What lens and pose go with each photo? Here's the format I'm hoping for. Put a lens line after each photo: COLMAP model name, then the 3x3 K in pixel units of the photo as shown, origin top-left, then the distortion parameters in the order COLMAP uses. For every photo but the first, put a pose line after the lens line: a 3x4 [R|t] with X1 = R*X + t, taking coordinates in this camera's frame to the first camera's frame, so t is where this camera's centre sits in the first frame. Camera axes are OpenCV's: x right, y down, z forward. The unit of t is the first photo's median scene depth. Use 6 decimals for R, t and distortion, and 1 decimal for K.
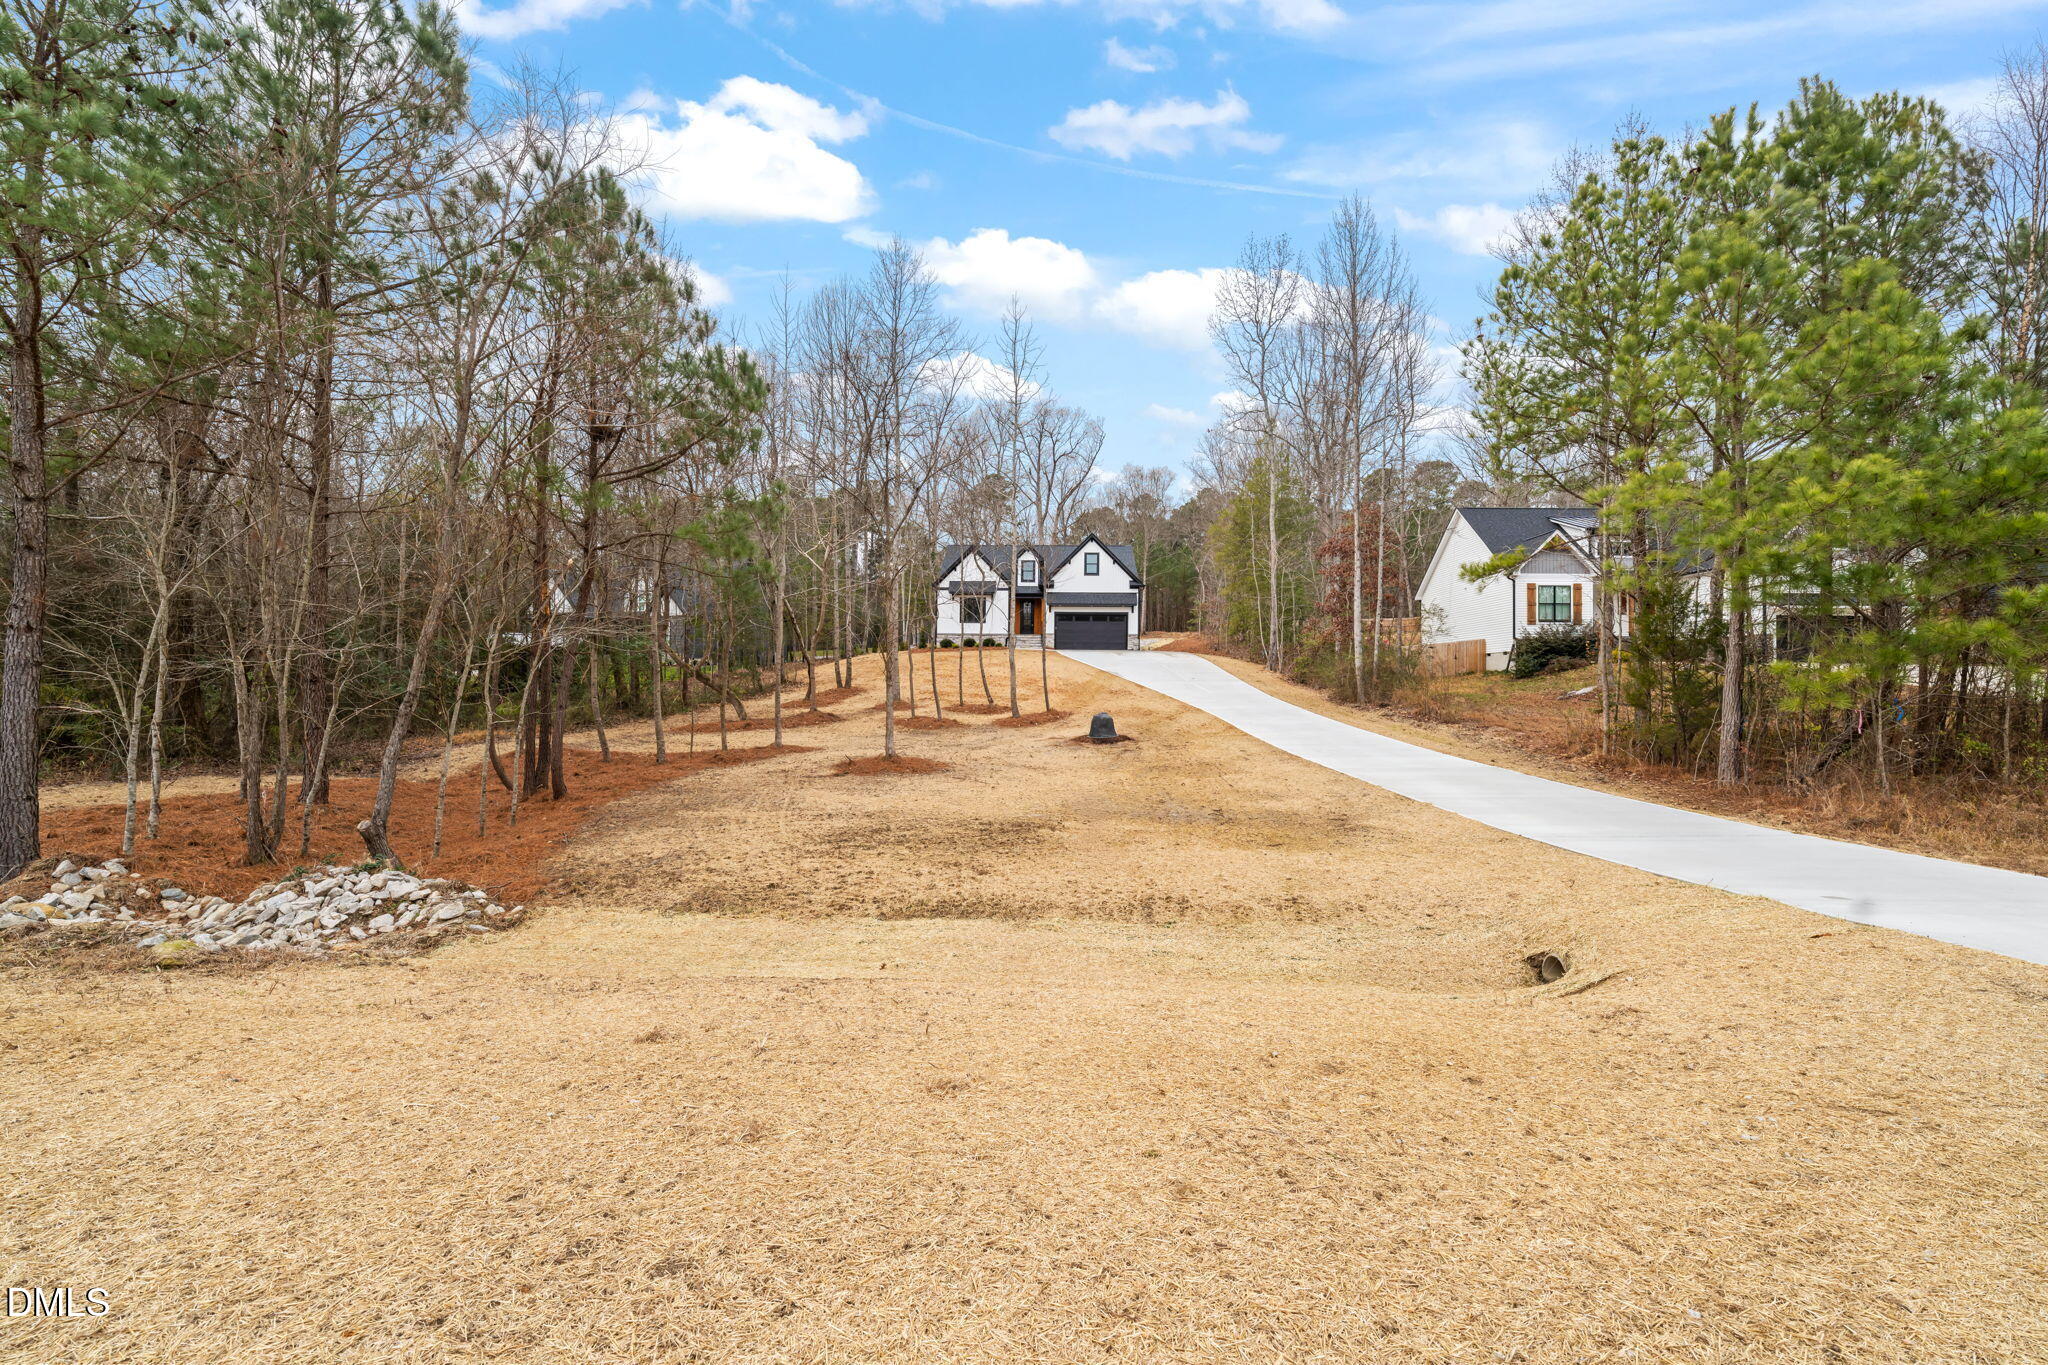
lens RADIAL K [[814.6, 0, 1024.0], [0, 814.6, 682.5], [0, 0, 1]] dist [-0.000671, -0.000222]
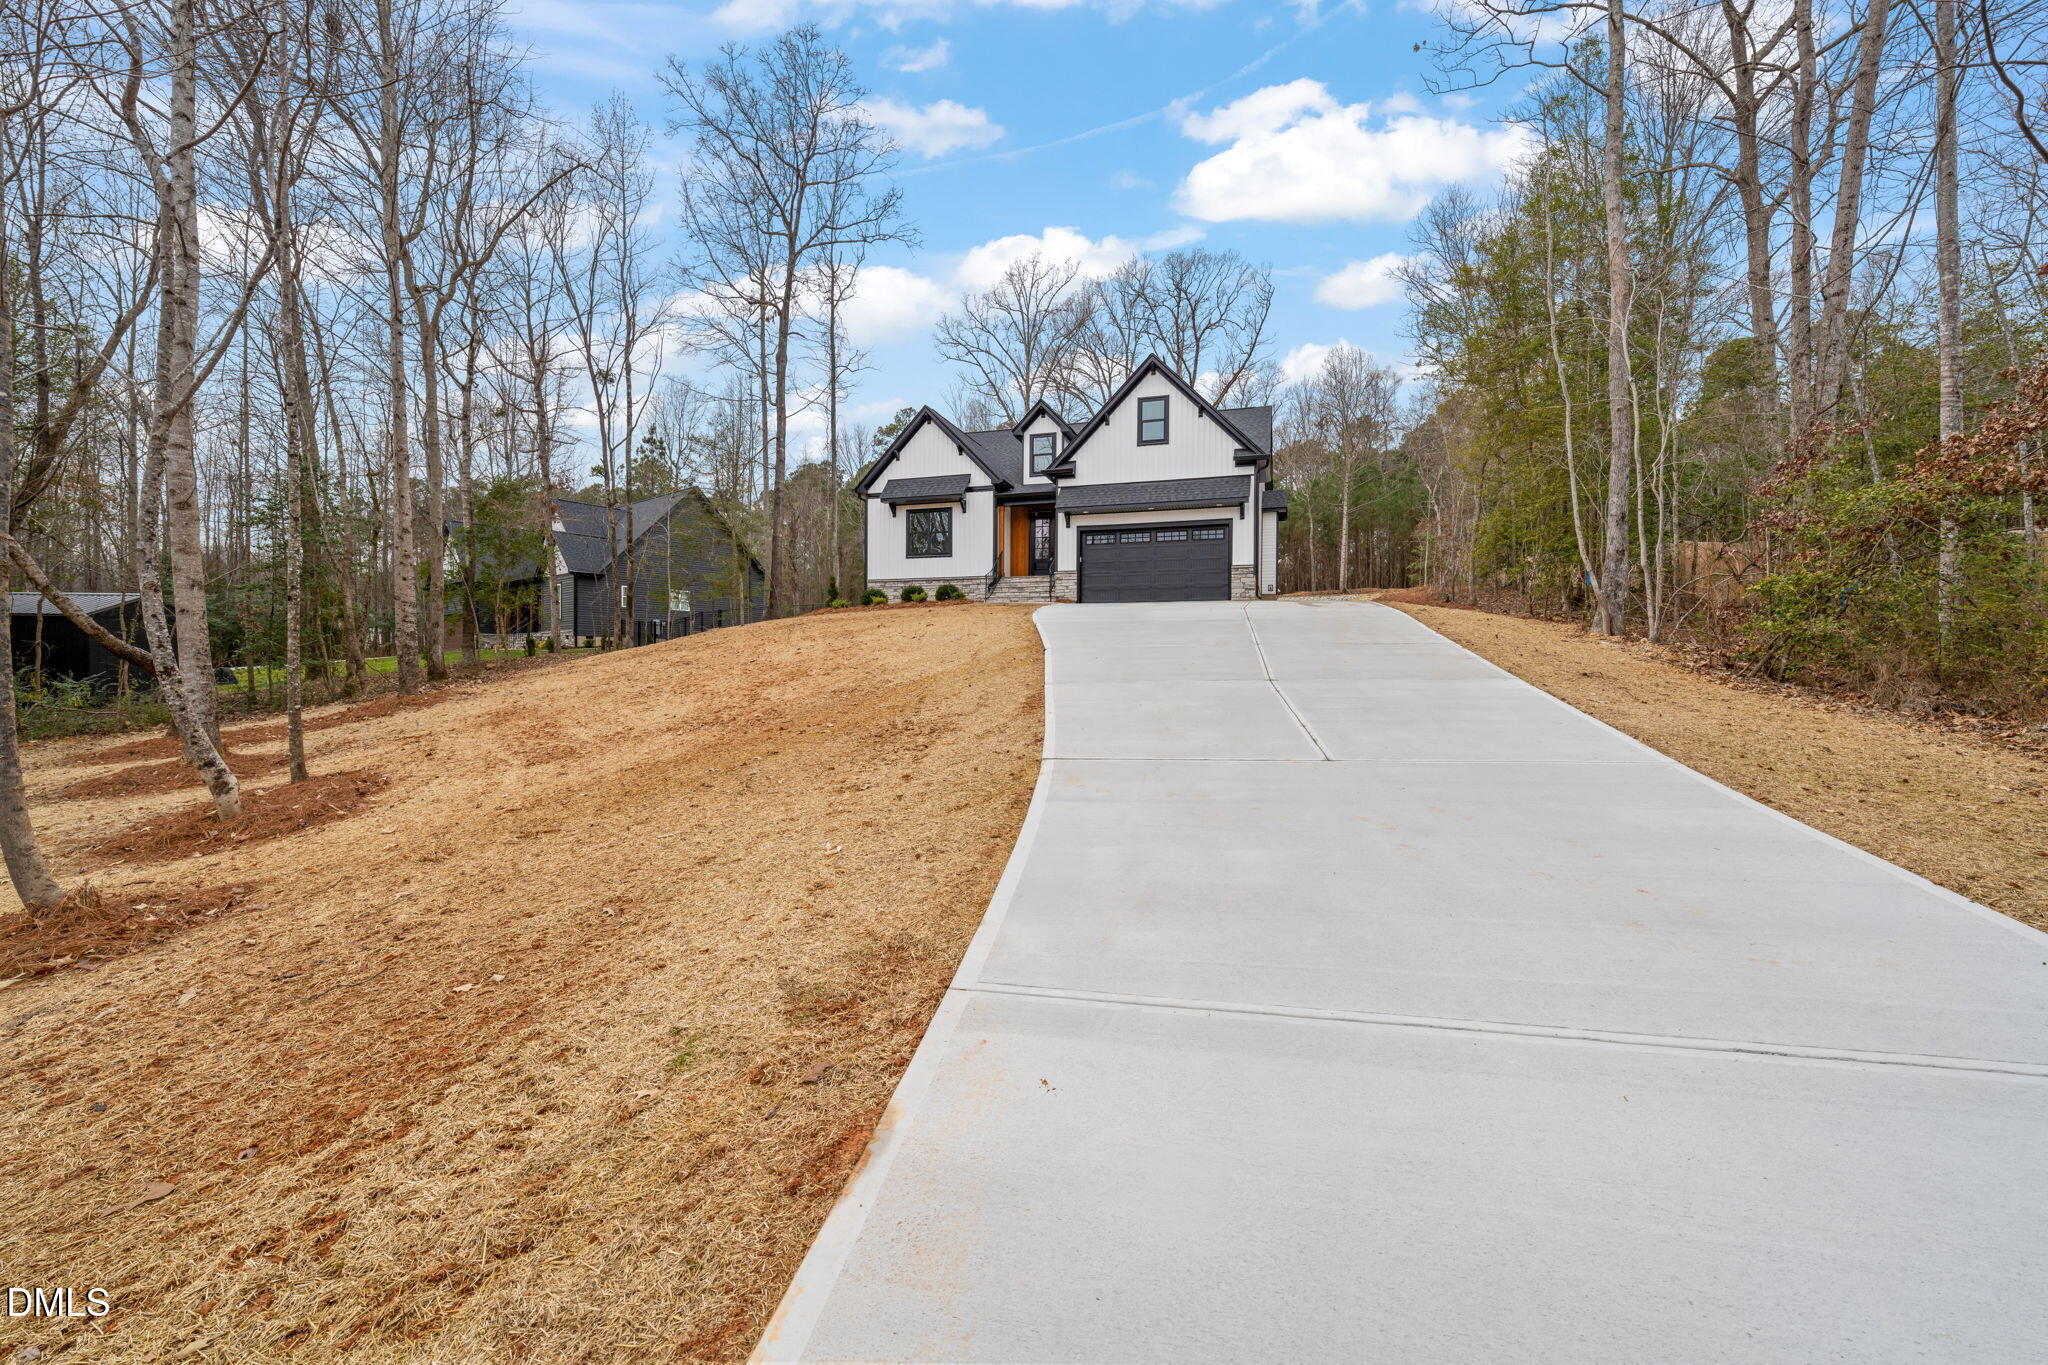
lens RADIAL K [[836.7, 0, 995.4], [0, 836.7, 694.2], [0, 0, 1]] dist [0.001244, 0.000239]
pose [[0.965330, -0.000218, -0.261032, 0.119735], [0.010742, 0.999186, 0.038892, -0.005817], [0.260811, -0.040347, 0.964546, 0.490003]]
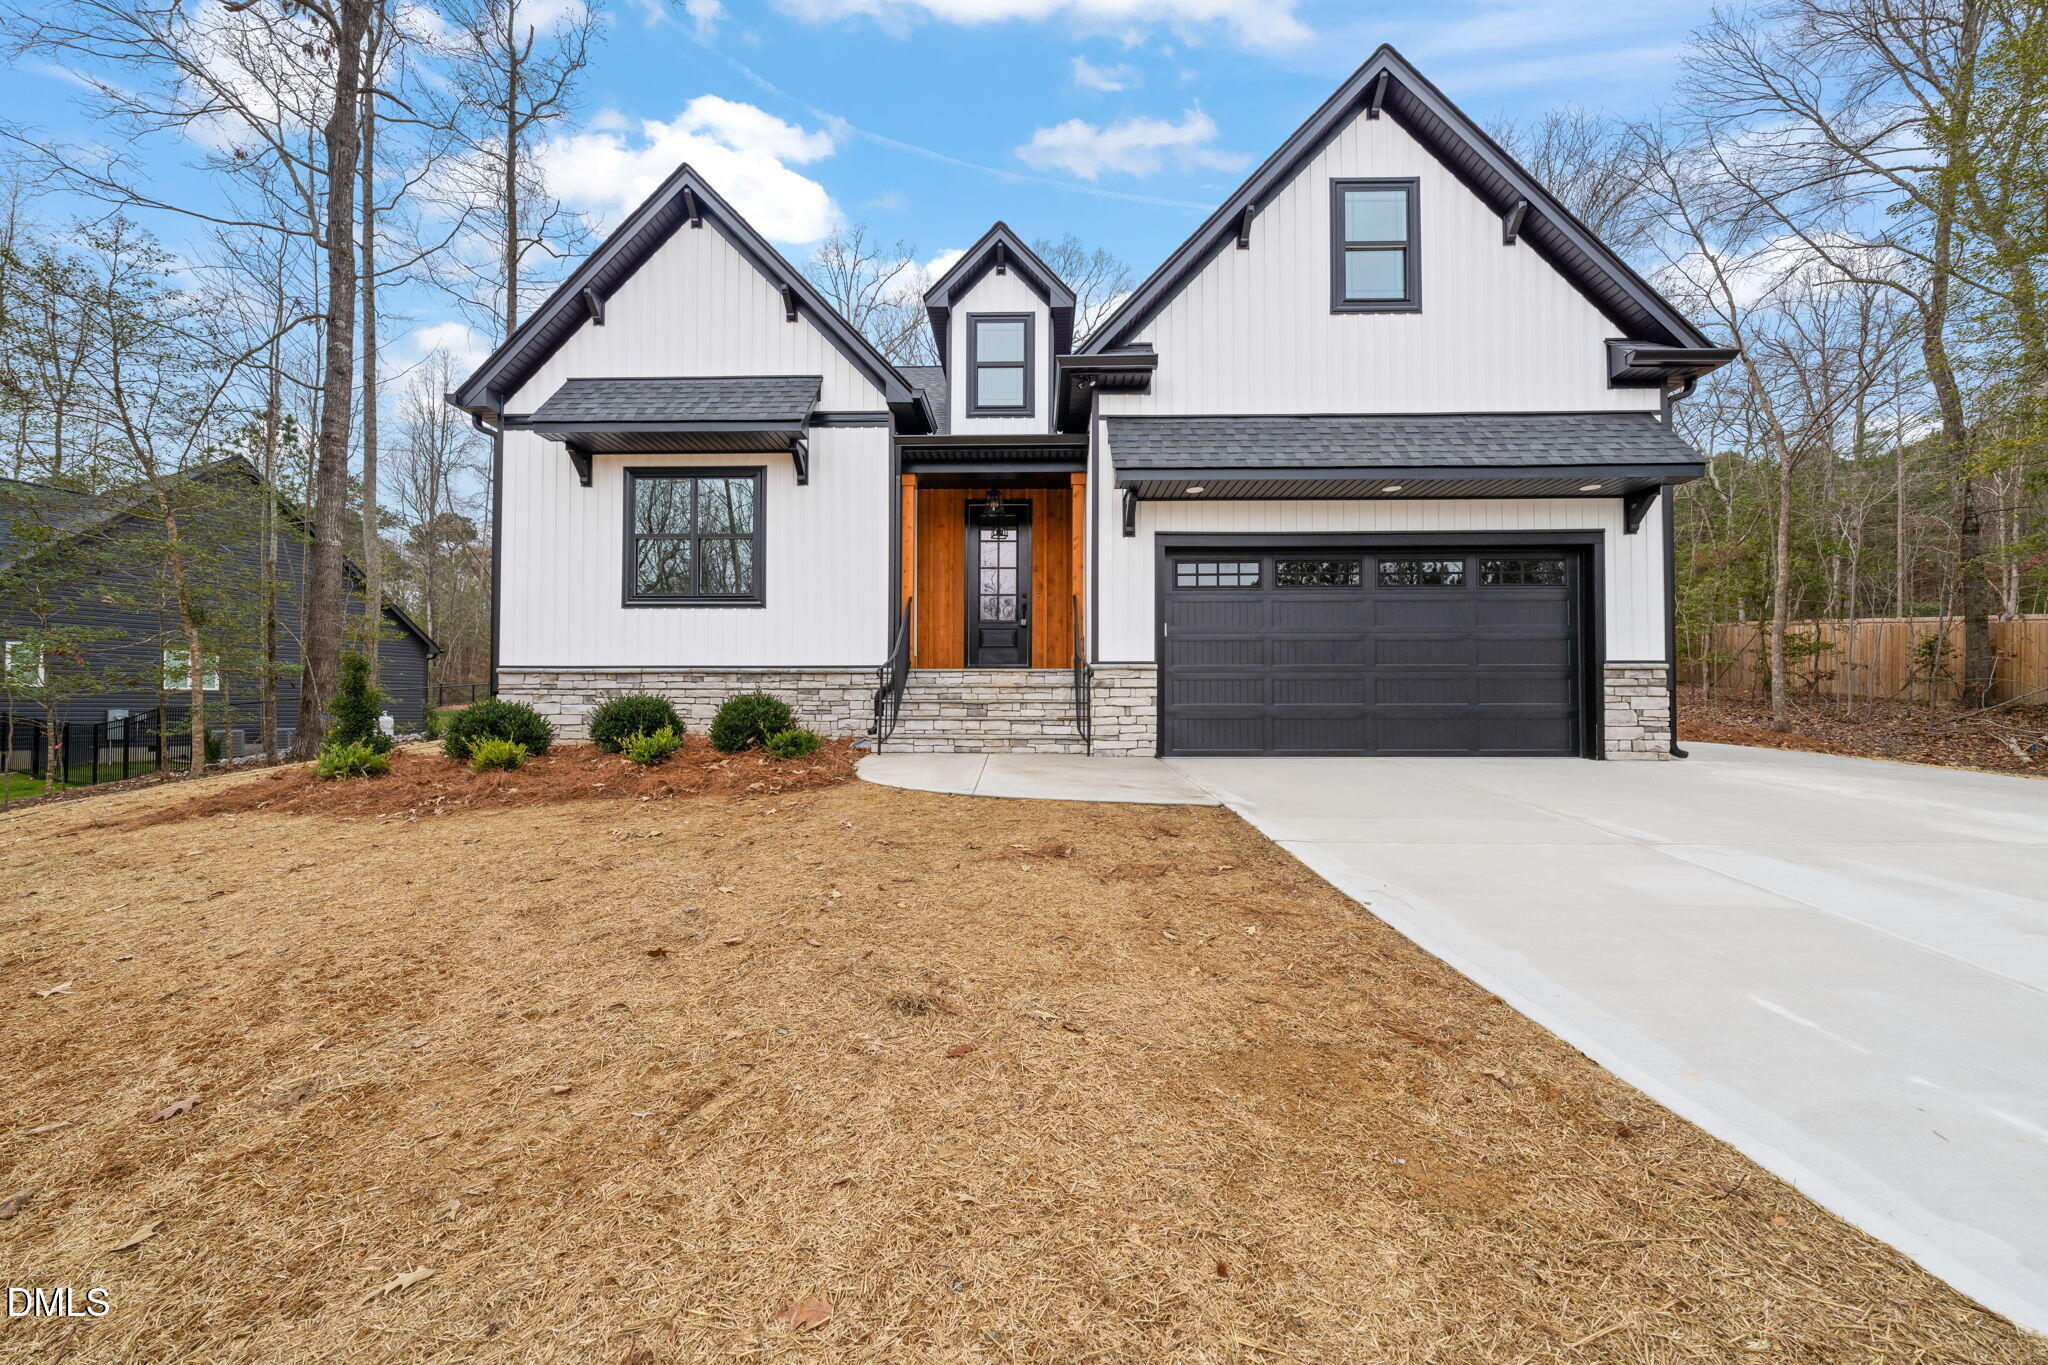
lens RADIAL K [[779.7, 0, 1023.4], [0, 779.7, 696.8], [0, 0, 1]] dist [0.001129, -0.000016]
pose [[0.999430, -0.012682, 0.031280, 0.004486], [0.012915, 0.999890, -0.007271, -0.051550], [-0.031184, 0.007671, 0.999484, 0.828821]]
